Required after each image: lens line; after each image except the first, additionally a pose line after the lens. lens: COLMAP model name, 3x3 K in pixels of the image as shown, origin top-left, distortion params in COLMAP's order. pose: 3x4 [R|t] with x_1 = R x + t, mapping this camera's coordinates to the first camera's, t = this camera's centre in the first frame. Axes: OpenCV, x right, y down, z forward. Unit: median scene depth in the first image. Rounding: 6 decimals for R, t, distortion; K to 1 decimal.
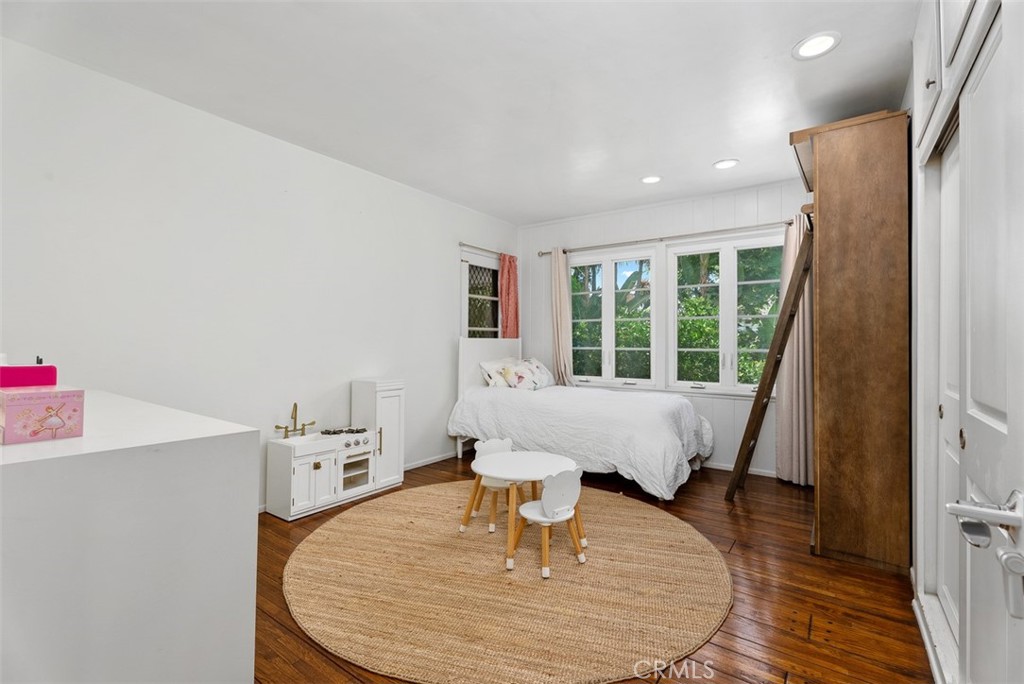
lens RADIAL K [[457.9, 0, 507.4], [0, 457.9, 337.6], [0, 0, 1]] dist [0.002937, -0.001583]
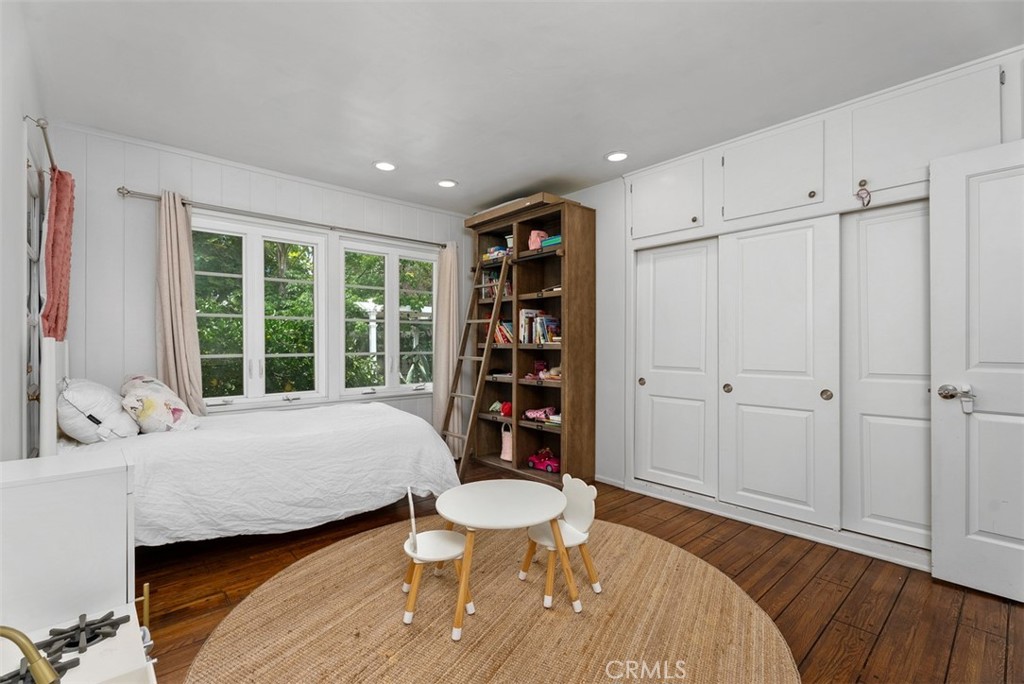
lens RADIAL K [[457.9, 0, 507.9], [0, 457.9, 344.2], [0, 0, 1]] dist [0.002937, -0.001583]
pose [[0.208185, -0.003990, 0.978081, -0.428124], [-0.006024, 0.999967, 0.005361, -0.000699], [-0.978071, -0.007008, 0.208155, 0.472631]]
